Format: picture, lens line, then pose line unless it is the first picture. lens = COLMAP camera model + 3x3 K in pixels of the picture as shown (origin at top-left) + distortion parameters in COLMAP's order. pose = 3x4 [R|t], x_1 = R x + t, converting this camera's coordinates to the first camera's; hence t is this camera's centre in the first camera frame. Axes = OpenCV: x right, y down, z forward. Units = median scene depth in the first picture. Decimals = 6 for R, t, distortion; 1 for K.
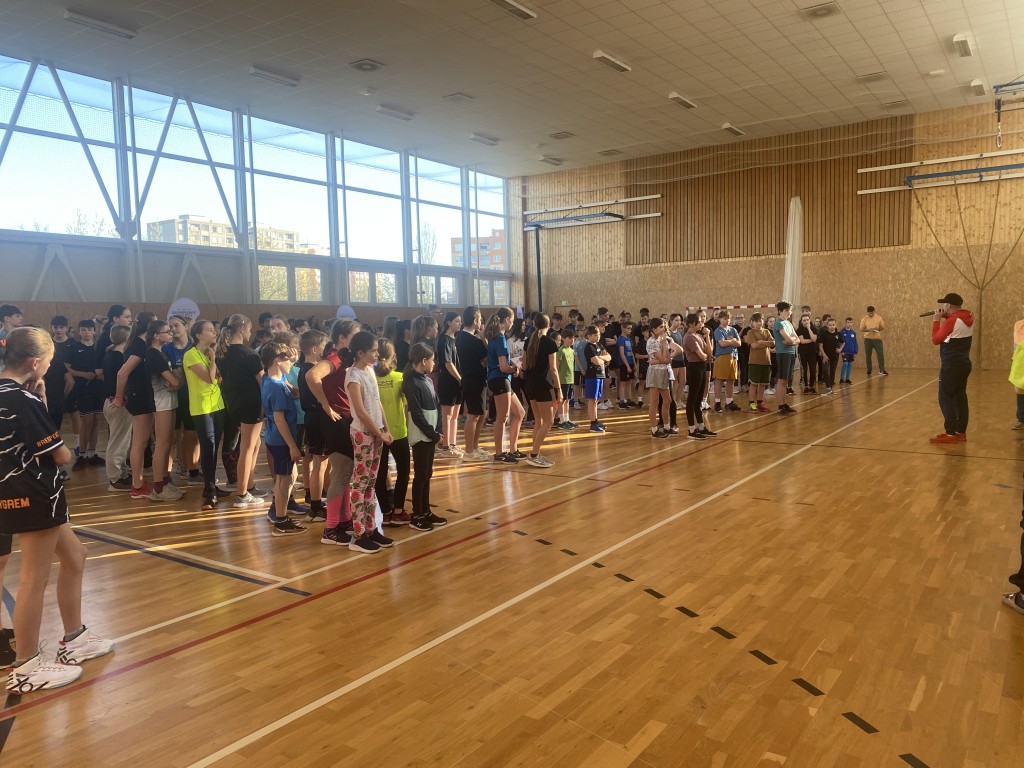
lens RADIAL K [[784.6, 0, 531.7], [0, 784.6, 410.1], [0, 0, 1]] dist [0.011443, -0.018370]
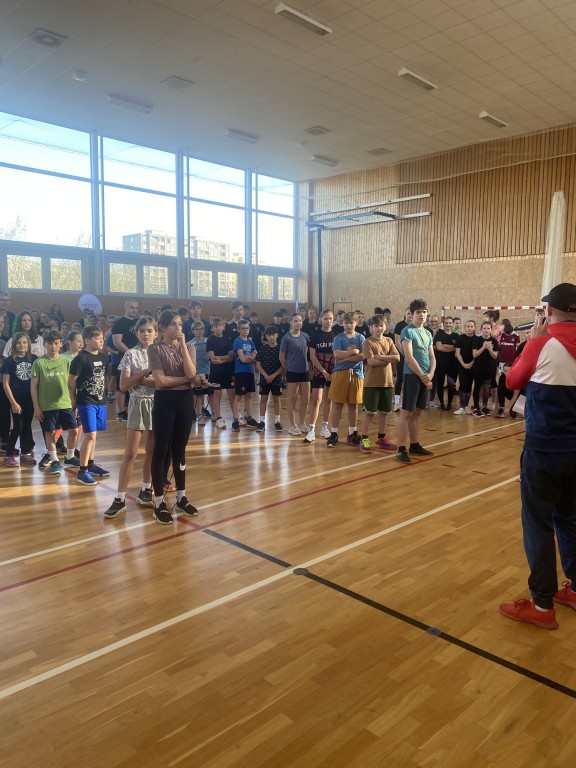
lens RADIAL K [[588.4, 0, 313.4], [0, 588.4, 377.8], [0, 0, 1]] dist [0.011443, -0.018370]
pose [[0.983751, 0.047309, -0.173191, 0.154639], [-0.048825, 0.998797, -0.004498, -0.027068], [0.172770, 0.012881, 0.984878, 0.226200]]
